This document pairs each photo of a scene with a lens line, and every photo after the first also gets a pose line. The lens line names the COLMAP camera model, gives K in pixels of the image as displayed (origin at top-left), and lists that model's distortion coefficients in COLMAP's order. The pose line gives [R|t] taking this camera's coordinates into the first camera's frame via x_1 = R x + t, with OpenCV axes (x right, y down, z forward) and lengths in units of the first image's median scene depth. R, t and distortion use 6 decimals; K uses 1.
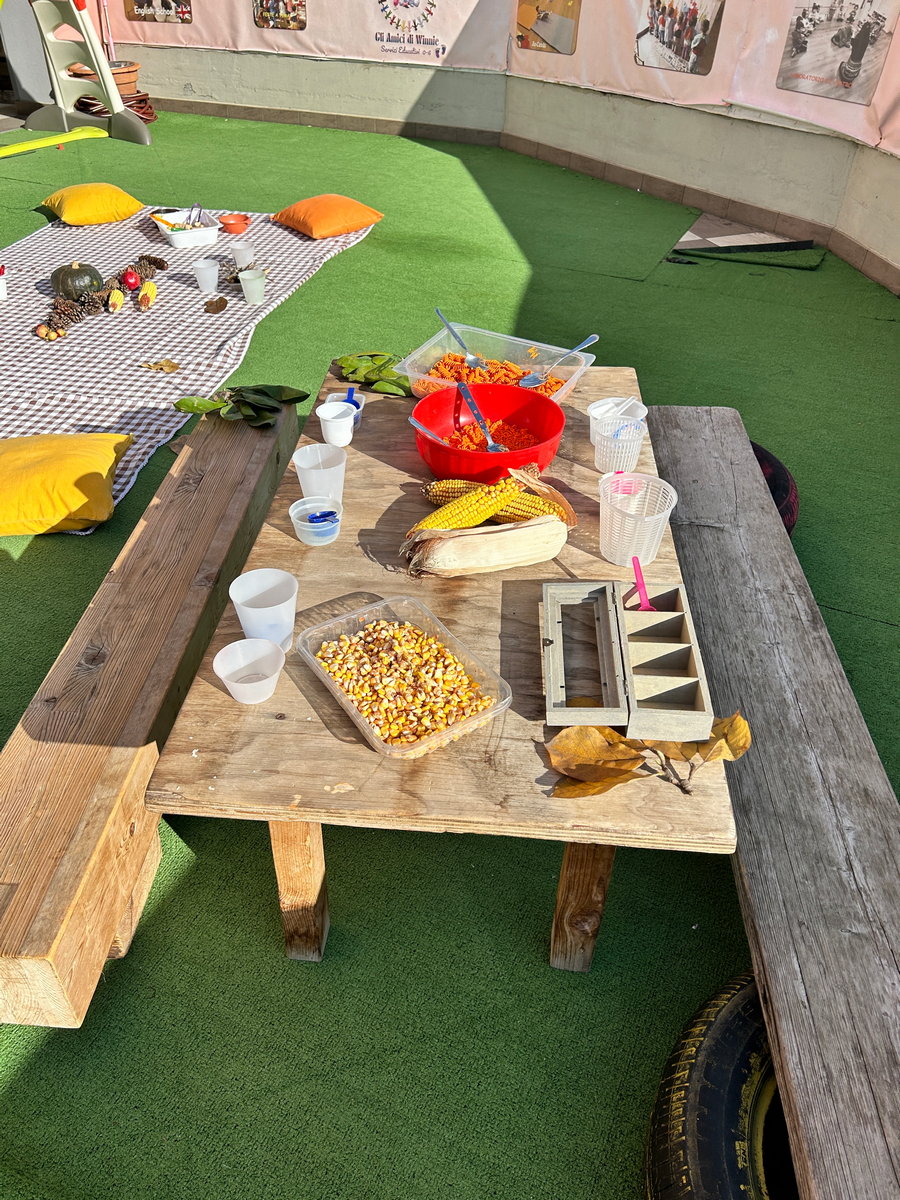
lens RADIAL K [[924.8, 0, 449.2], [0, 924.8, 597.7], [0, 0, 1]] dist [0.045452, -0.004506]
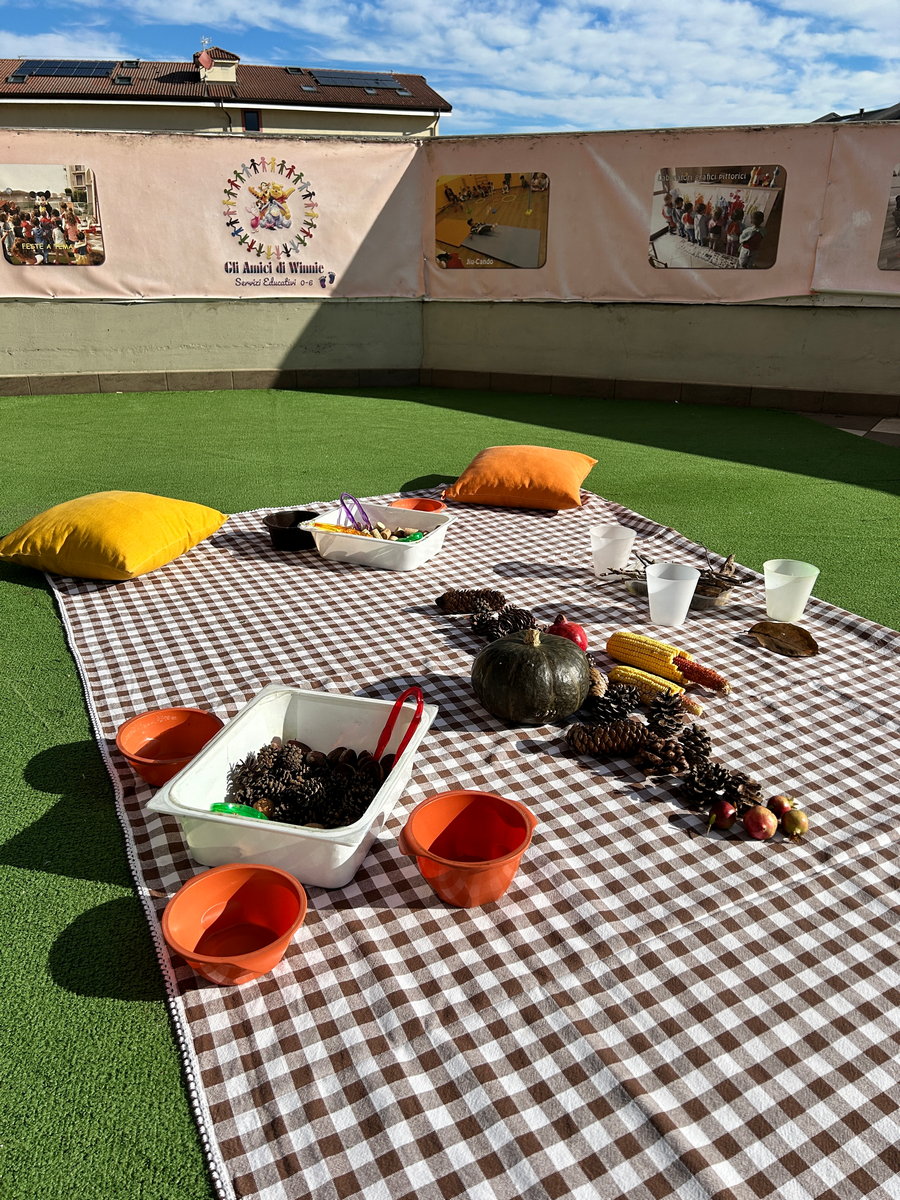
lens RADIAL K [[924.8, 0, 450.5], [0, 924.8, 603.7], [0, 0, 1]] dist [0.045452, -0.004506]
pose [[0.791948, -0.228252, 0.566321, -0.411519], [0.364513, 0.920825, -0.138605, -0.203626], [-0.489846, 0.316199, 0.812446, 0.427062]]
